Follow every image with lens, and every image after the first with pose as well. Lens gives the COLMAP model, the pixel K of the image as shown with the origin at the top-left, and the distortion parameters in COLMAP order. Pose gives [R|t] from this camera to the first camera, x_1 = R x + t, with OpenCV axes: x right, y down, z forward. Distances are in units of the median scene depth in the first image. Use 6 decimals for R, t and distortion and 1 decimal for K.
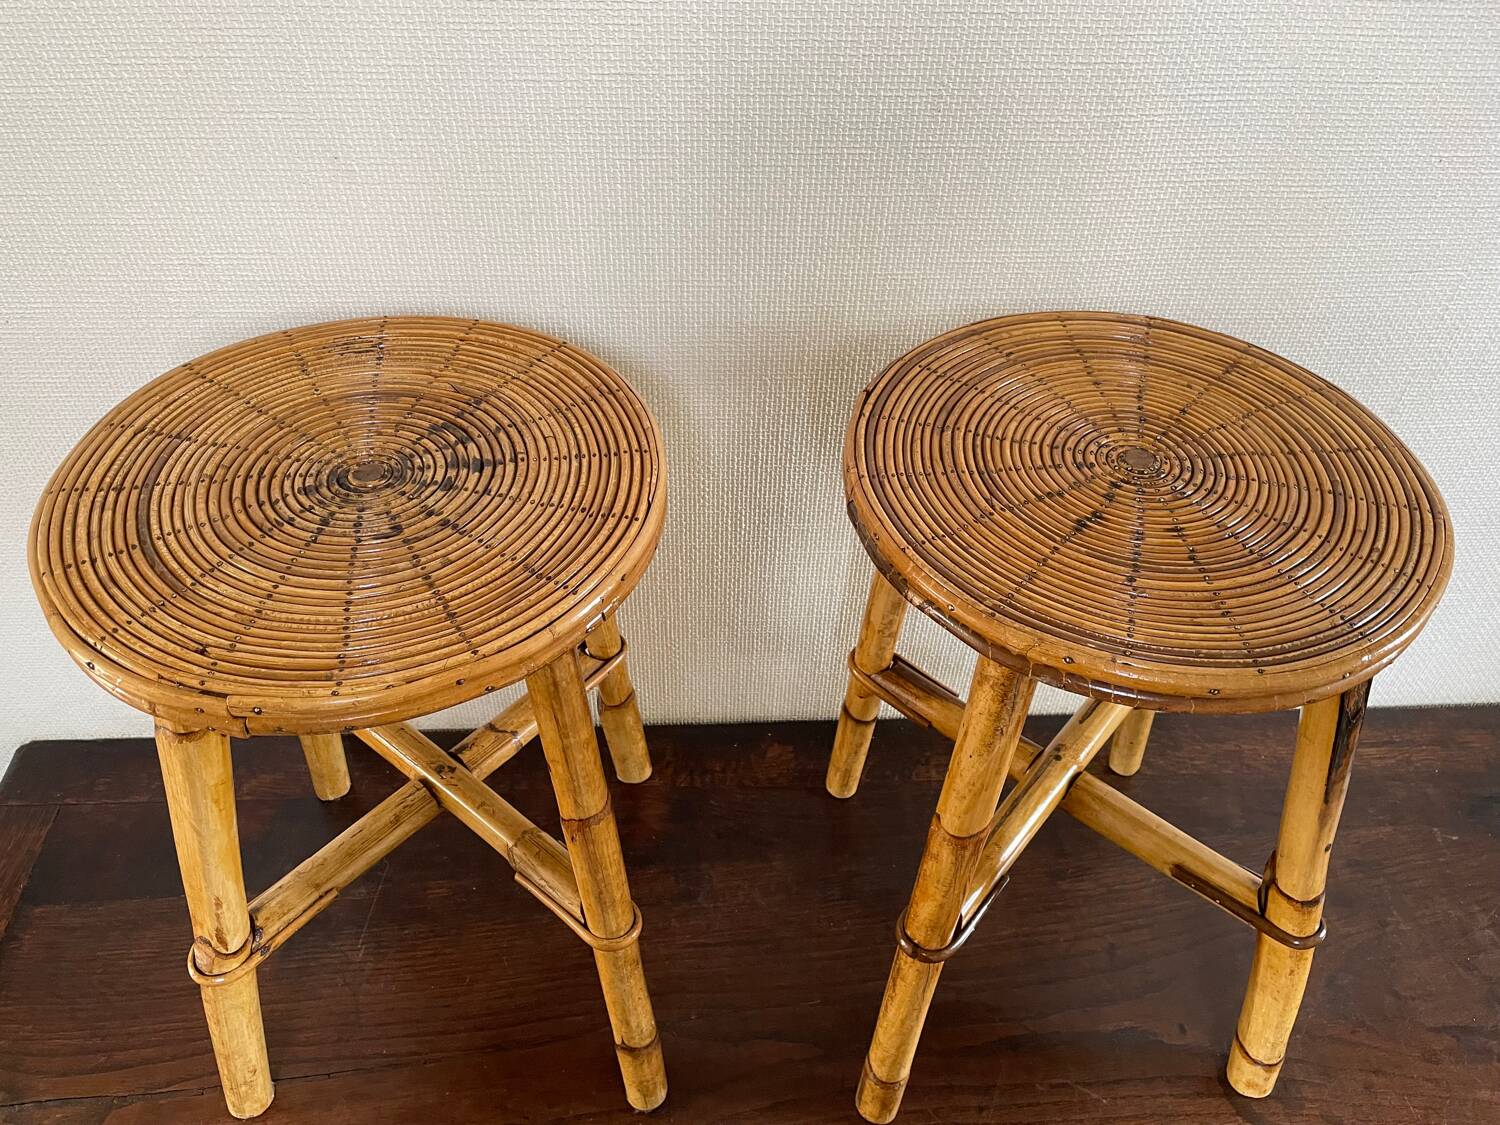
lens RADIAL K [[1153.1, 0, 739.4], [0, 1153.1, 578.7], [0, 0, 1]] dist [0.077969, -0.107196]
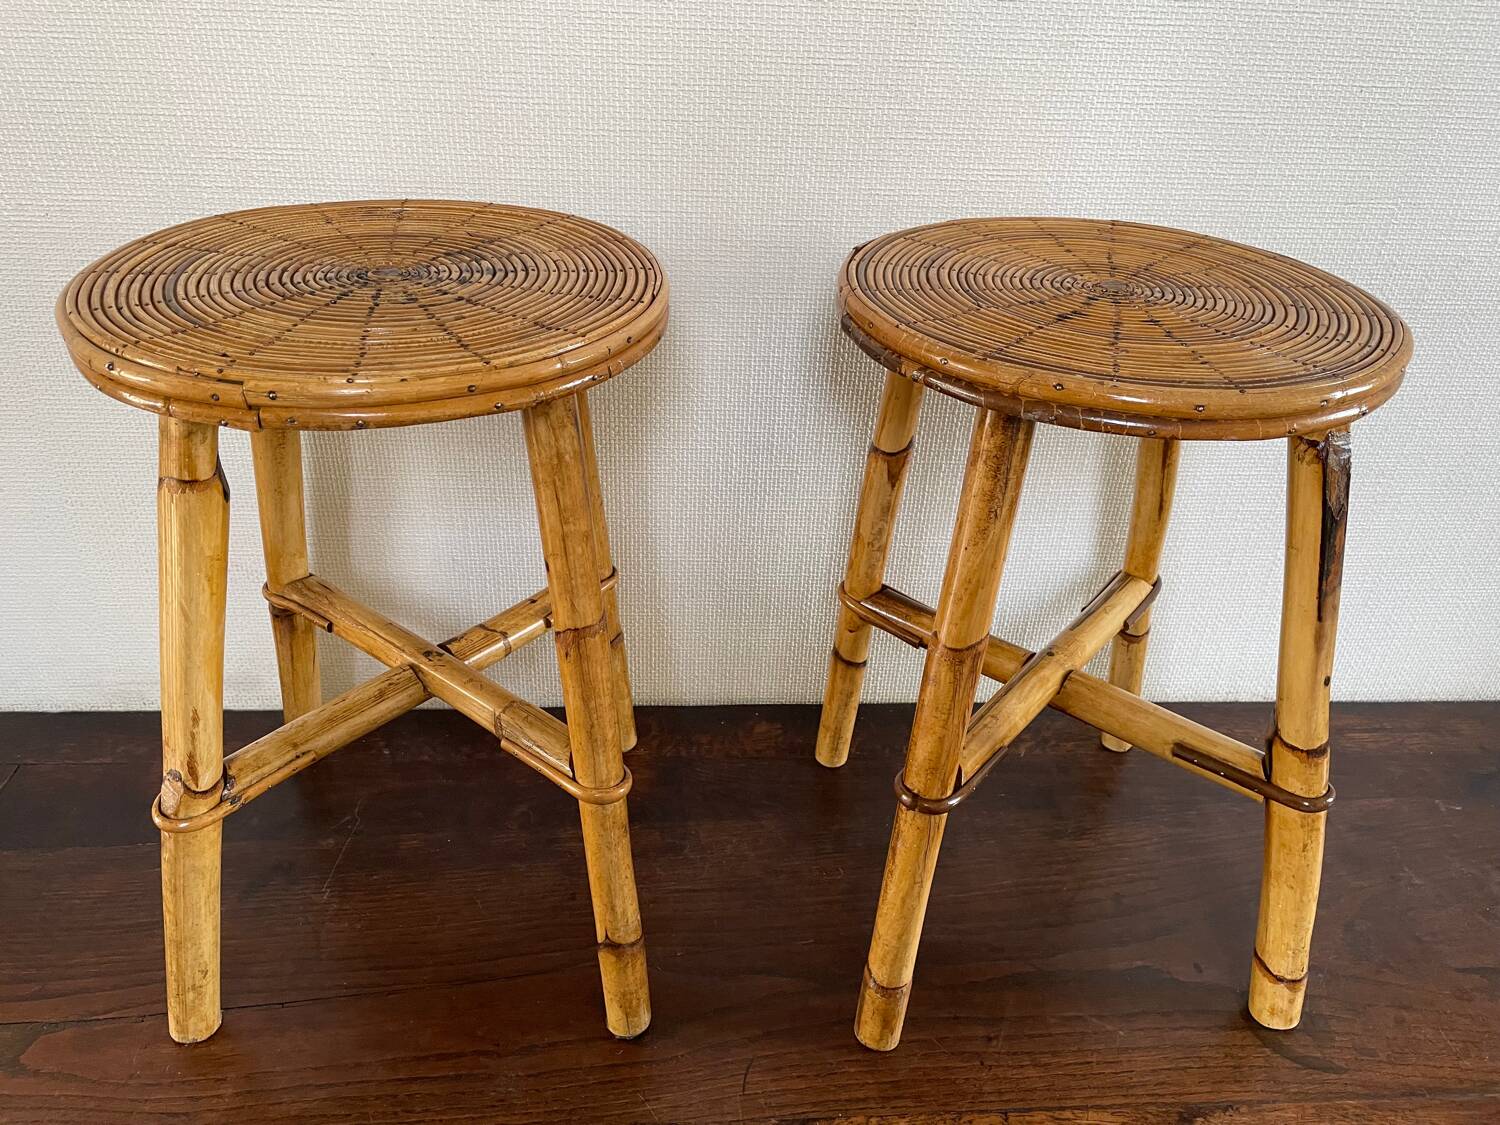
lens RADIAL K [[1154.4, 0, 737.3], [0, 1154.4, 556.8], [0, 0, 1]] dist [0.076558, -0.105678]
pose [[0.999744, 0.008802, 0.020833, -0.018755], [-0.003937, 0.974823, -0.222945, 0.341343], [-0.022271, 0.222806, 0.974608, 0.018595]]
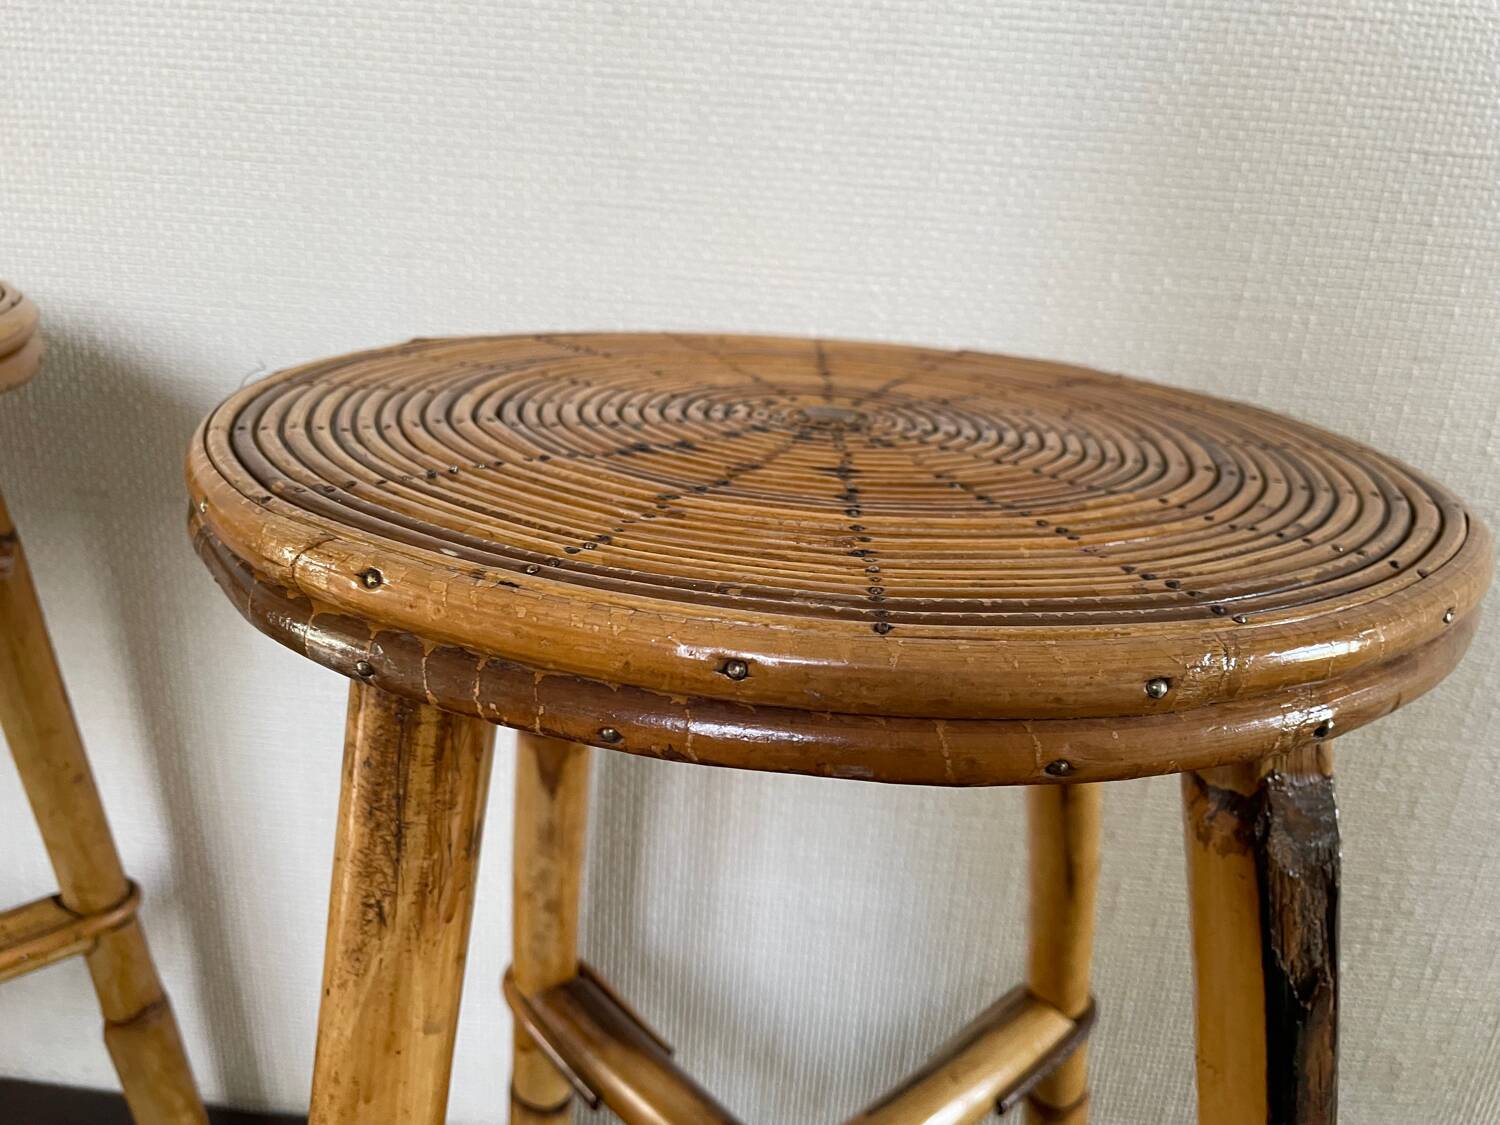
lens RADIAL K [[1177.0, 0, 765.4], [0, 1177.0, 562.8], [0, 0, 1]] dist [0.059606, -0.104153]
pose [[0.992578, 0.079154, -0.092324, 0.330504], [-0.111032, 0.899545, -0.422481, 0.155631], [0.049608, 0.429597, 0.901657, 0.510596]]
